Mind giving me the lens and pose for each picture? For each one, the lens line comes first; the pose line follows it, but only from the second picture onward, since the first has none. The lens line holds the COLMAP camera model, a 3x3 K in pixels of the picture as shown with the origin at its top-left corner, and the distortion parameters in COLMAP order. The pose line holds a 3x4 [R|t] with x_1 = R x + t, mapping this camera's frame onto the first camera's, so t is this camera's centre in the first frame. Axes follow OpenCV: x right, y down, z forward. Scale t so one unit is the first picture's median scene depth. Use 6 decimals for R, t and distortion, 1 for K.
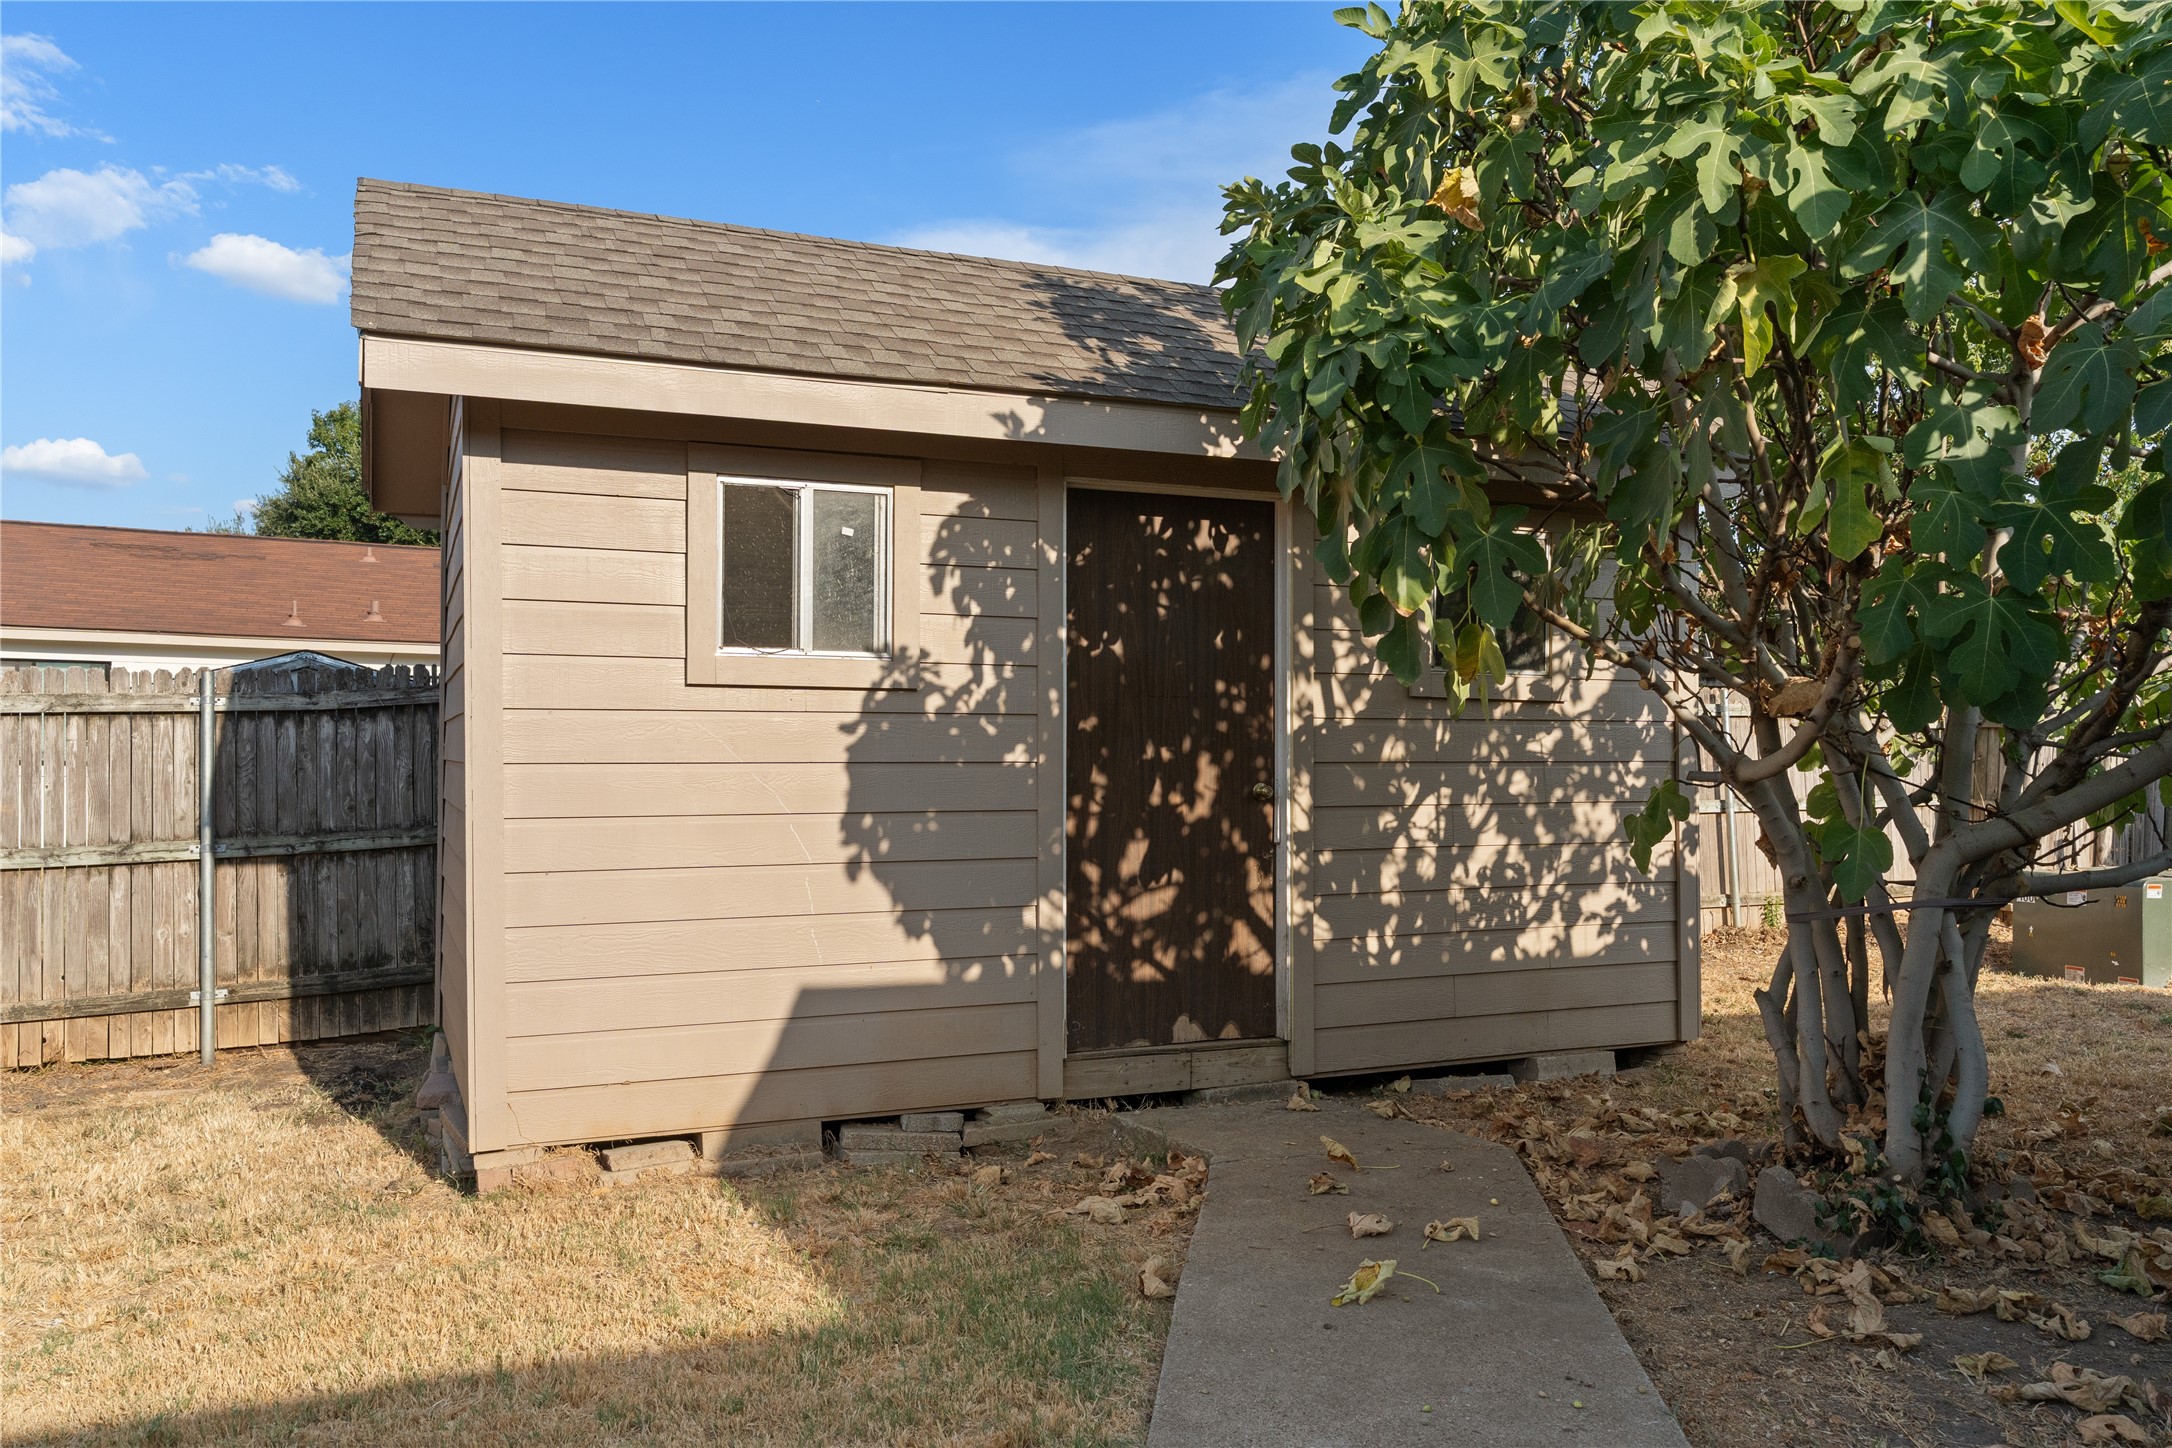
lens RADIAL K [[1643.2, 0, 1086.5], [0, 1643.2, 728.0], [0, 0, 1]] dist [0.003835, 0.000131]
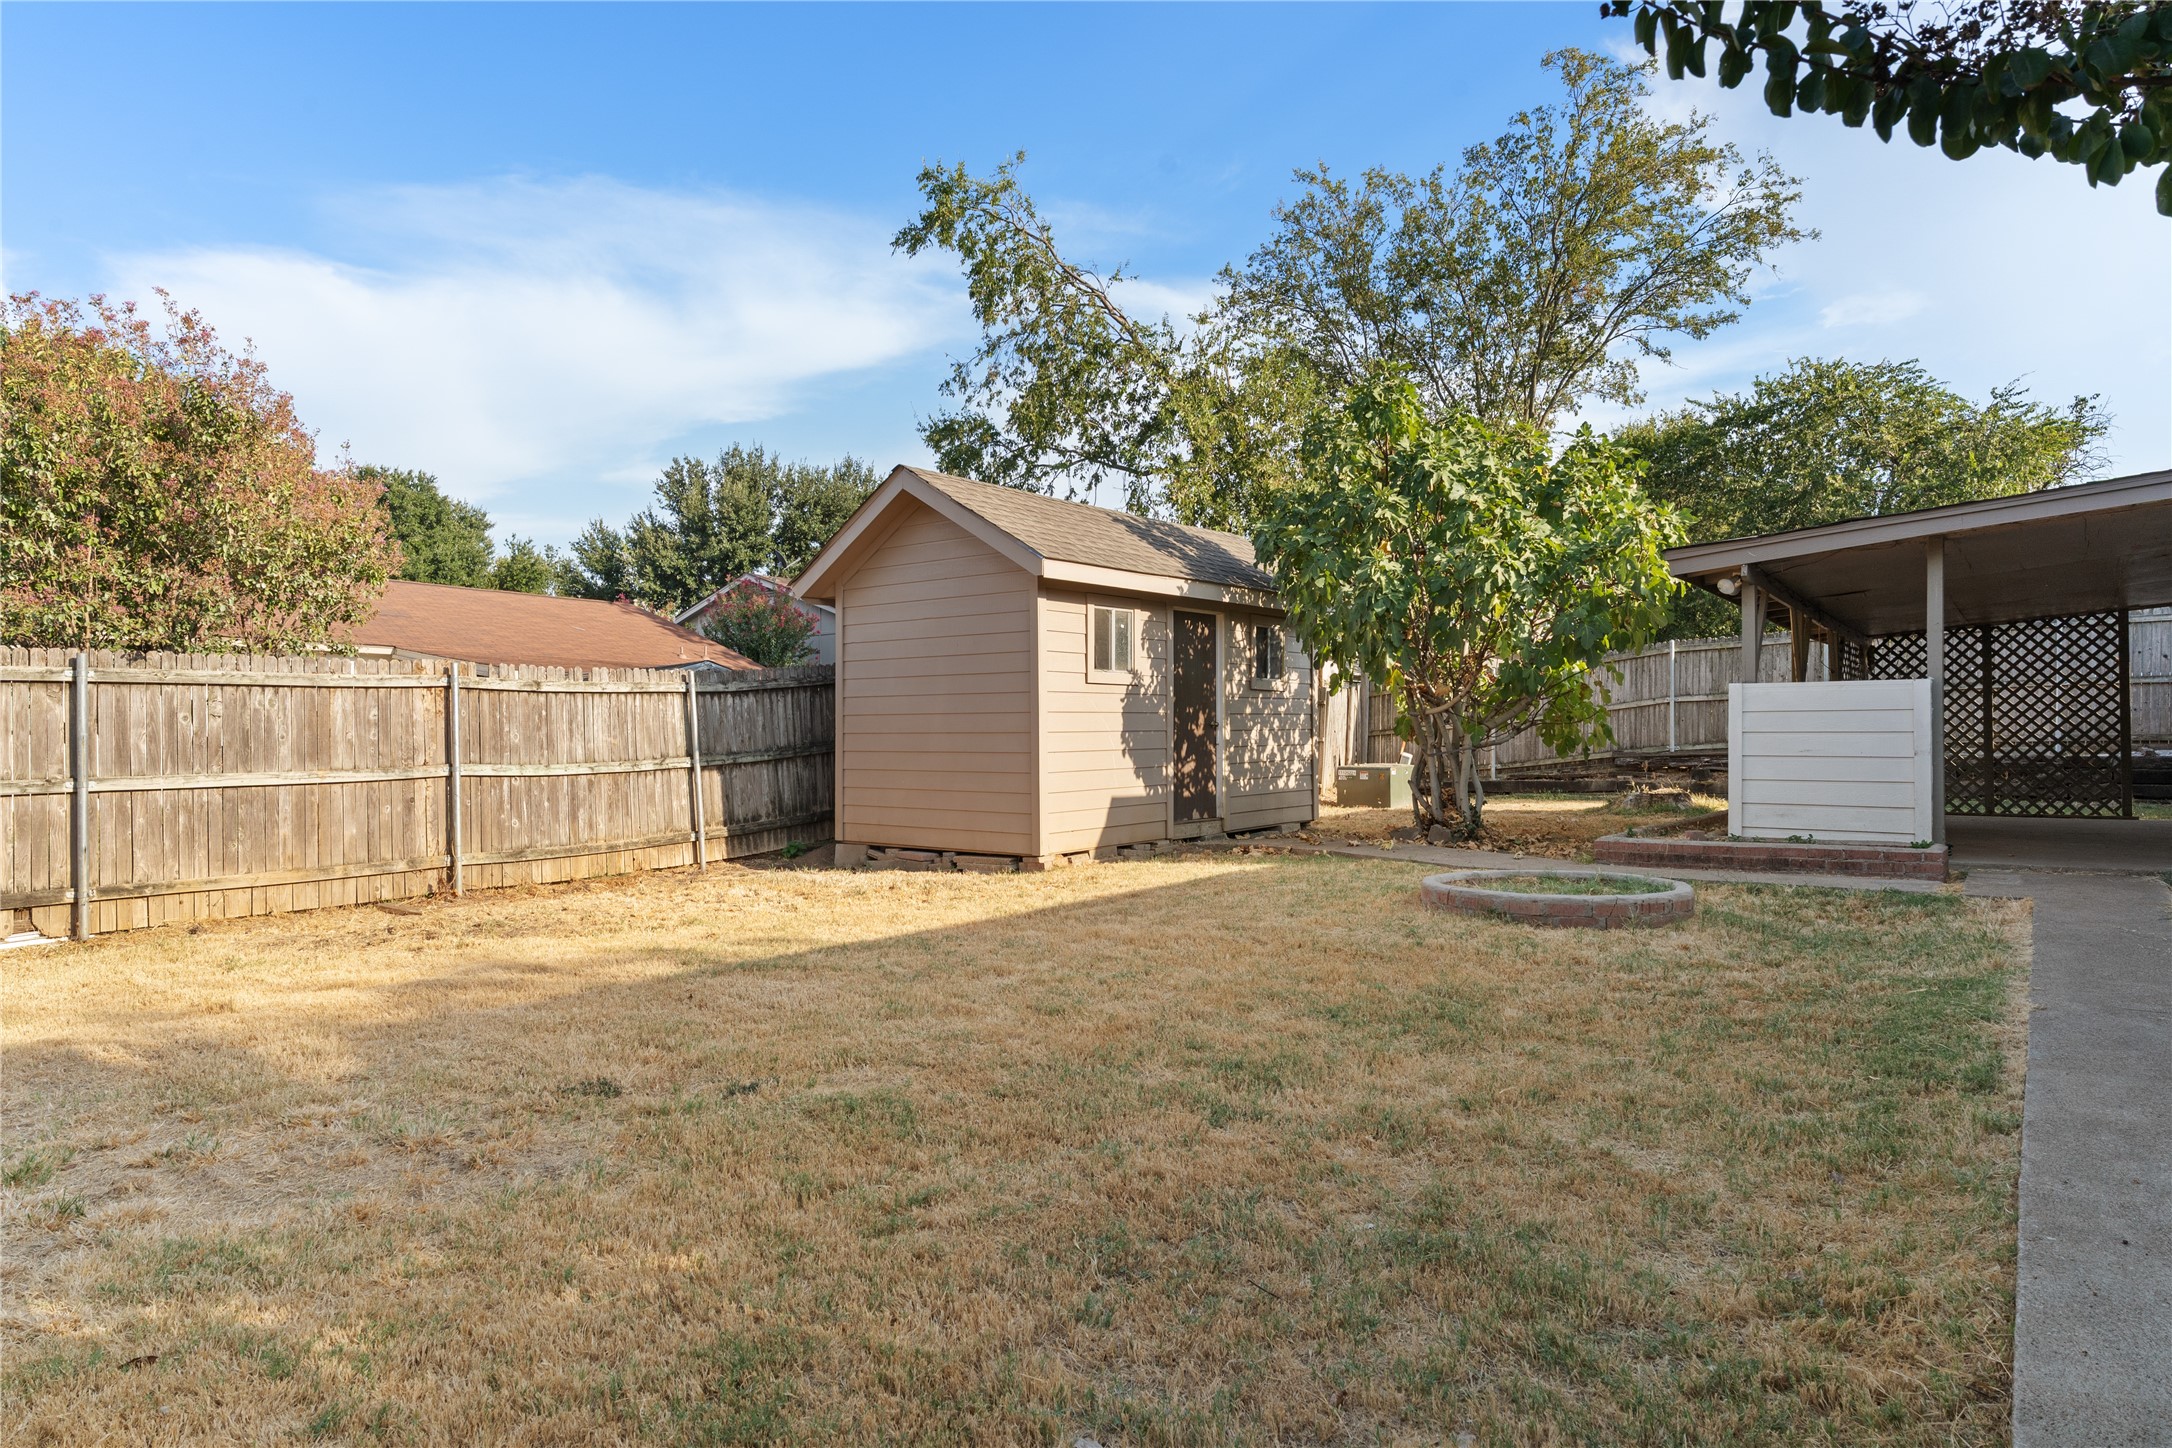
lens RADIAL K [[1308.9, 0, 1086.5], [0, 1308.9, 724.4], [0, 0, 1]] dist [-0.035957, -0.000630]
pose [[0.868650, -0.004244, 0.495408, -1.114008], [-0.000196, 0.999960, 0.008910, 0.018469], [-0.495426, -0.007837, 0.868615, -0.727595]]
